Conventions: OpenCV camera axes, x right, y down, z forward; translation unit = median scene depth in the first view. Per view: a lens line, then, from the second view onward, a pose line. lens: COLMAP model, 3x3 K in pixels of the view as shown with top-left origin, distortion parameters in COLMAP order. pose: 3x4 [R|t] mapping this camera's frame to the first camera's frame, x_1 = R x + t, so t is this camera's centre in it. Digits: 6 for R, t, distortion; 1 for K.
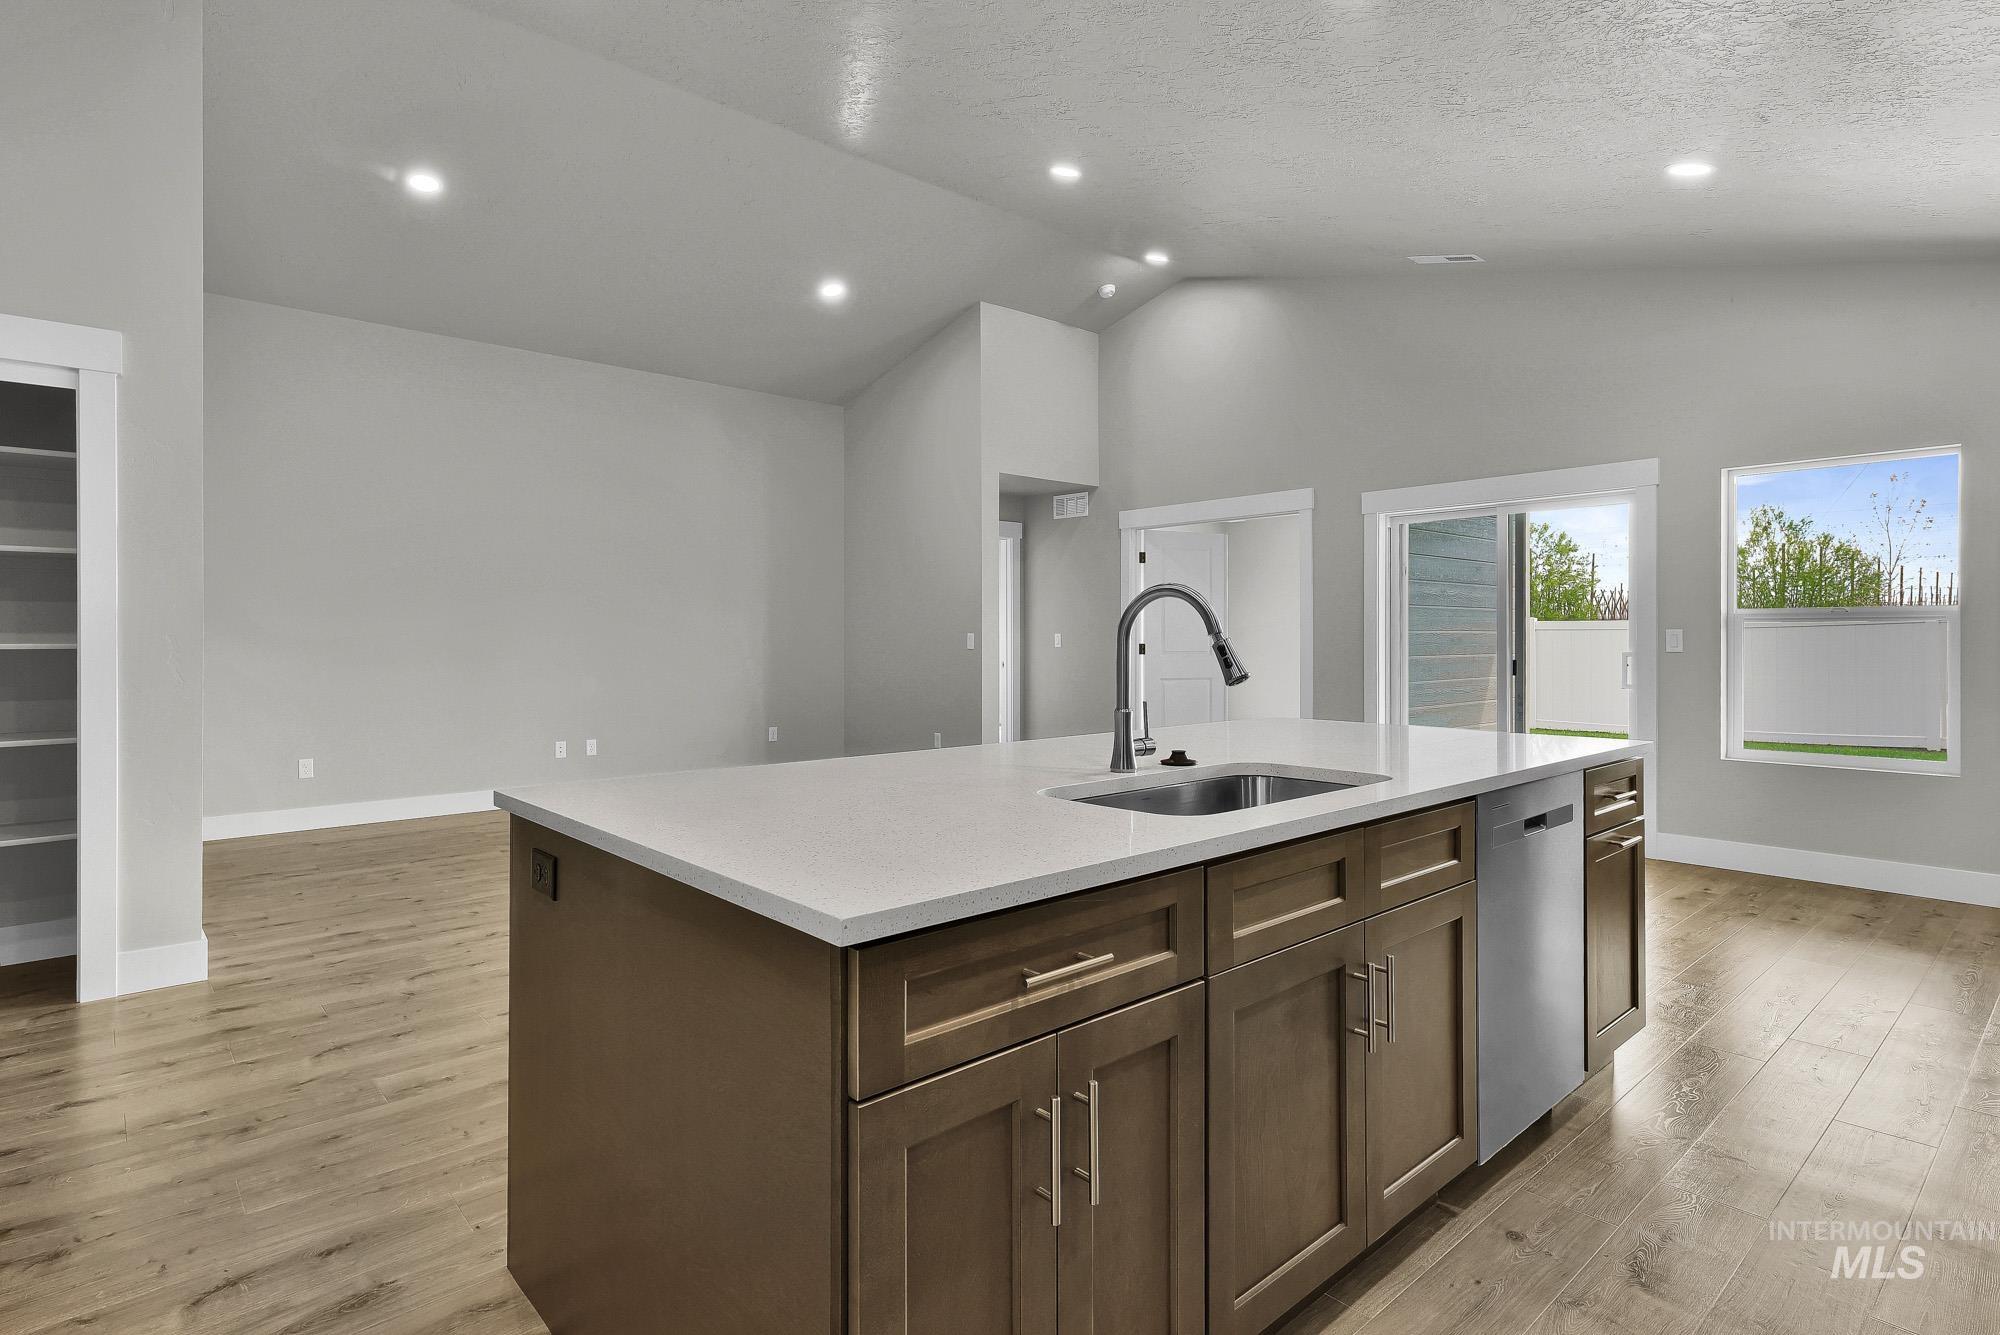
lens RADIAL K [[1015.2, 0, 1007.1], [0, 1015.2, 635.2], [0, 0, 1]] dist [0.014929, -0.000062]
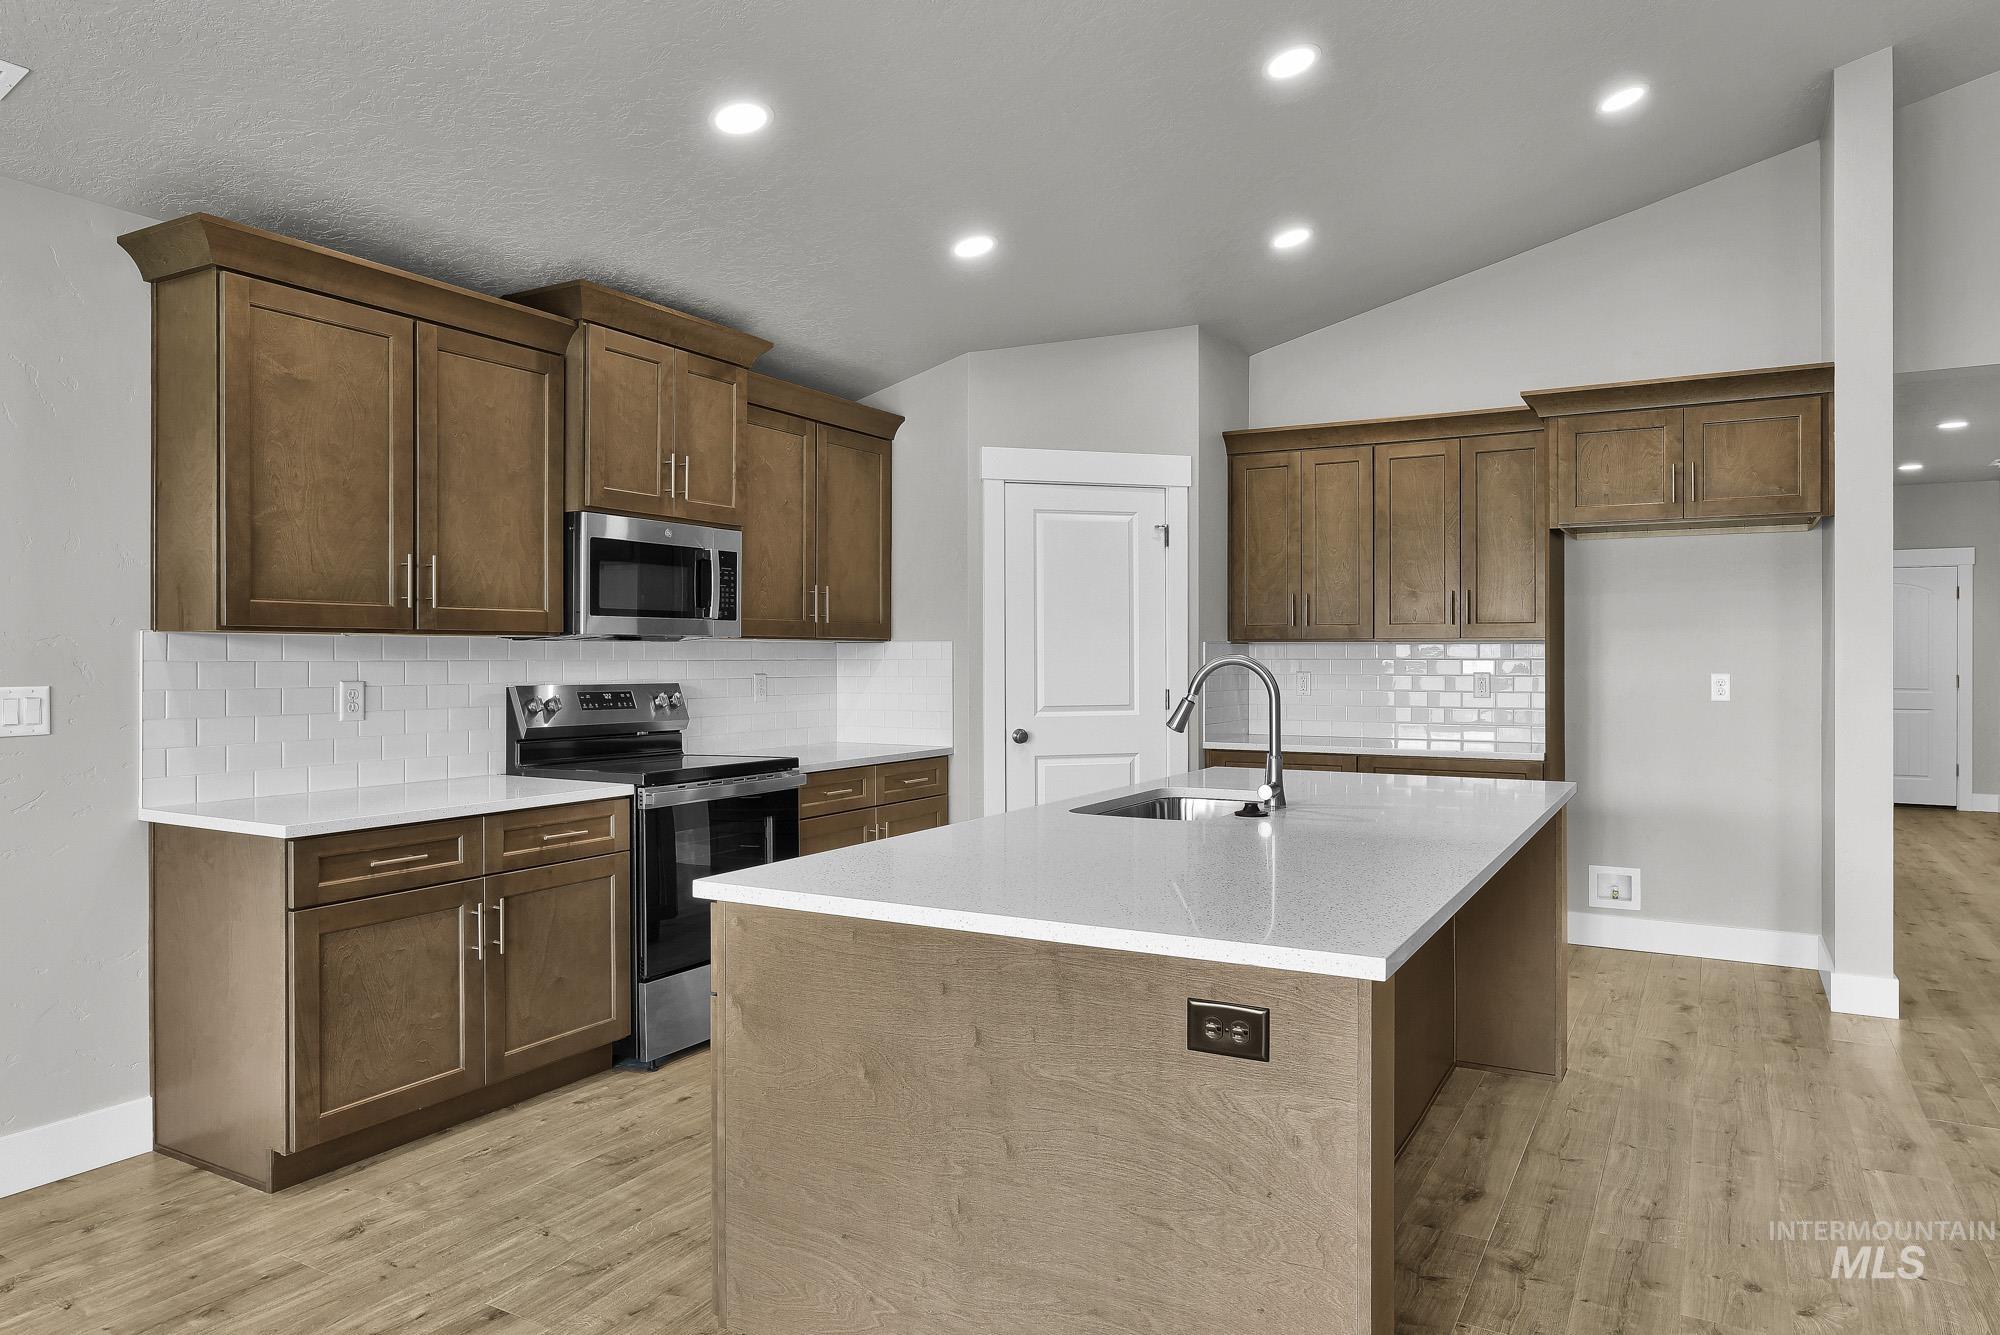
lens RADIAL K [[1252.8, 0, 1020.6], [0, 1252.8, 662.0], [0, 0, 1]] dist [-0.000714, 0.000977]
pose [[-0.946799, 0.002408, -0.321818, 0.261196], [0.001926, 0.999996, 0.001816, -0.013230], [0.321821, 0.001099, -0.946800, 0.682391]]
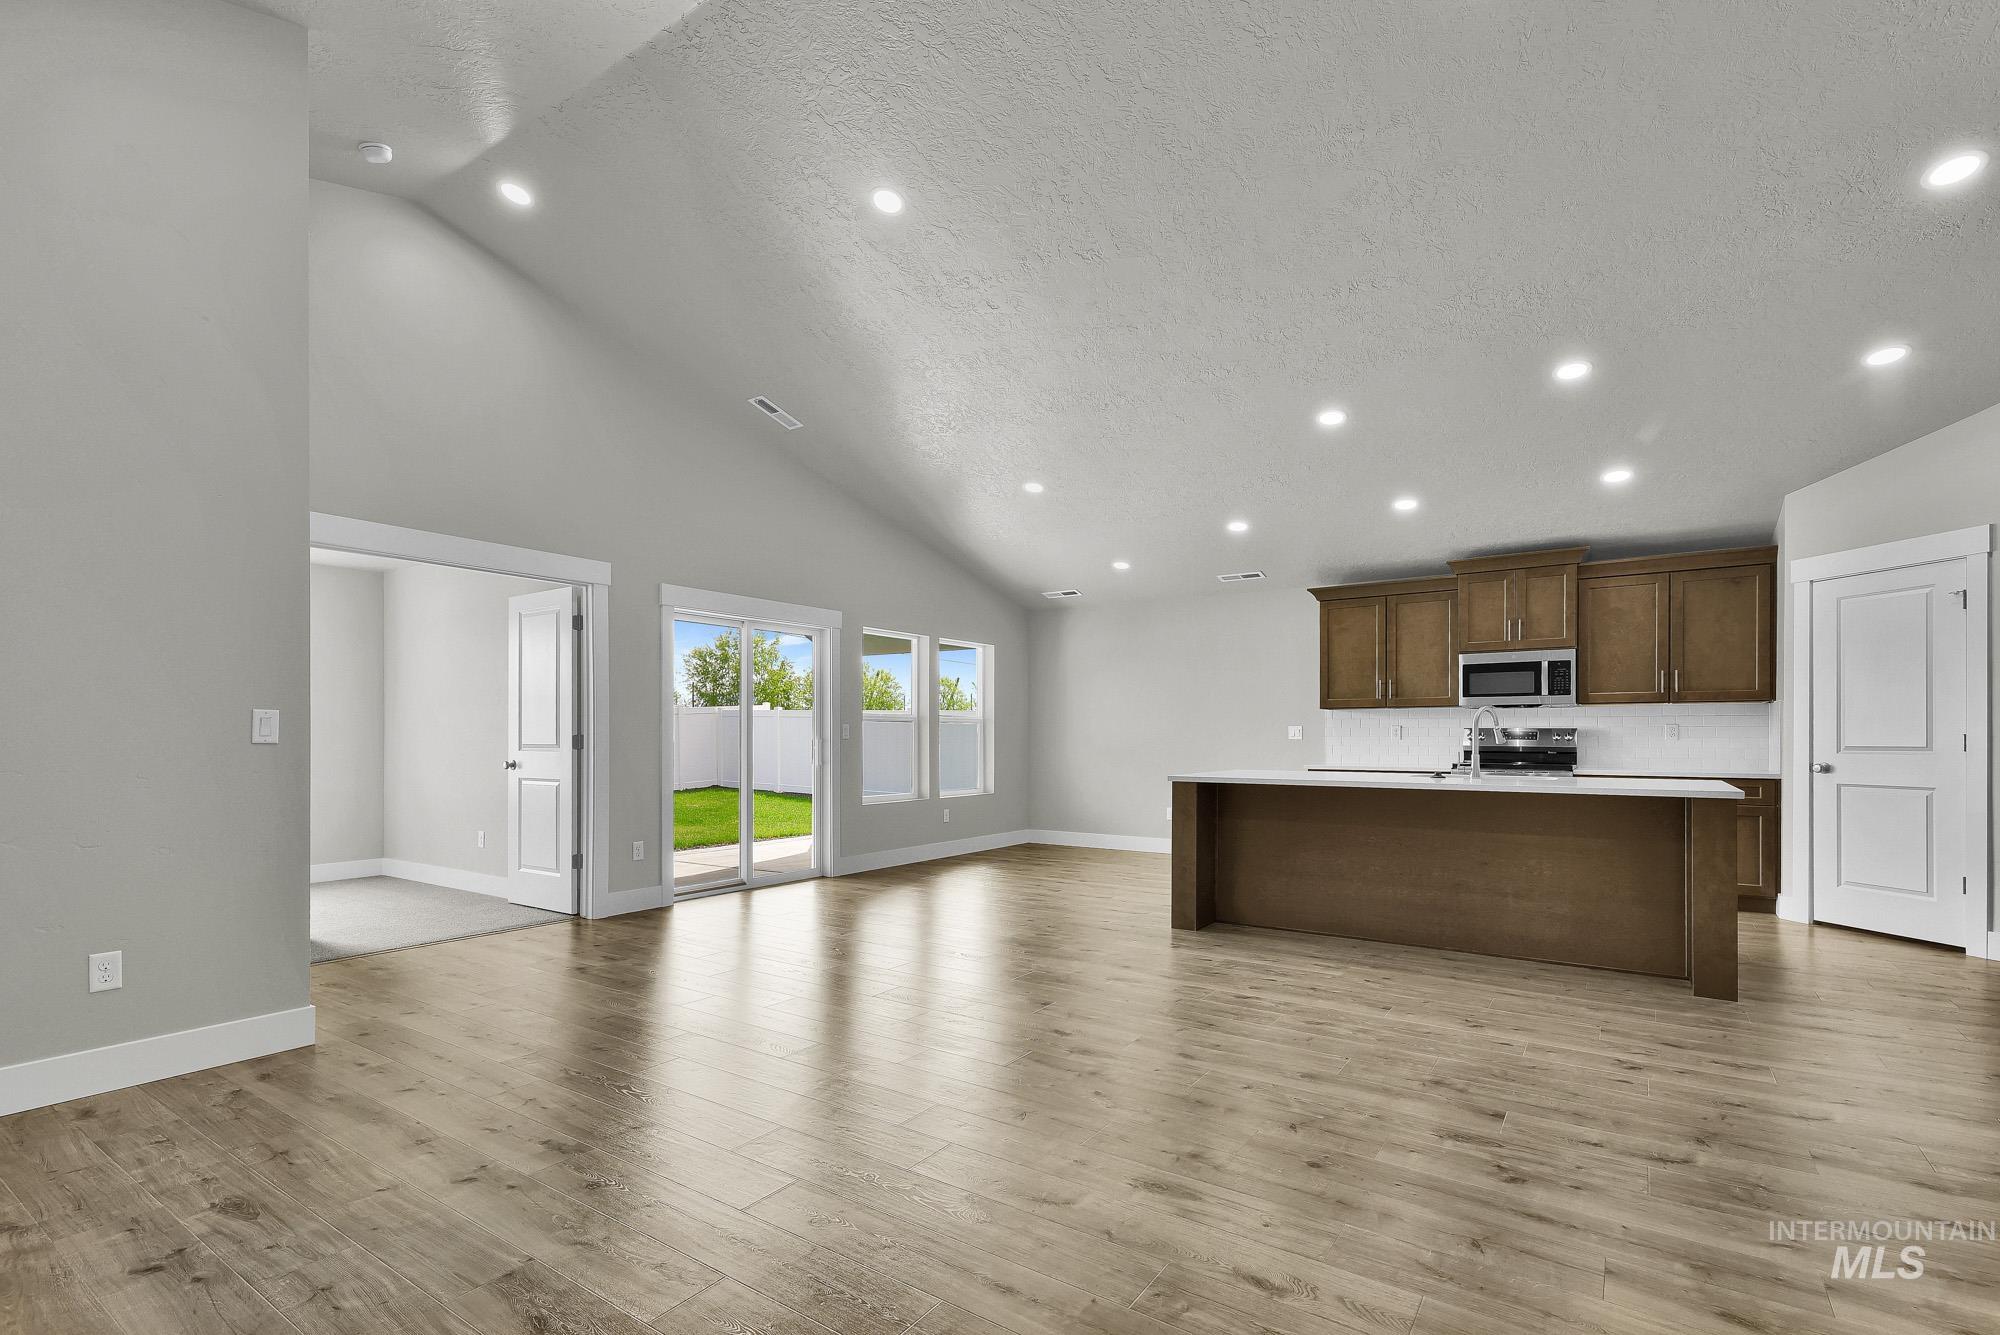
lens RADIAL K [[915.7, 0, 993.8], [0, 915.7, 722.0], [0, 0, 1]] dist [0.010025, -0.000092]
pose [[-0.230790, 0.015160, 0.972886, -0.542815], [-0.004164, 0.999854, -0.016568, 0.010049], [-0.972995, -0.007875, -0.230693, 0.793397]]
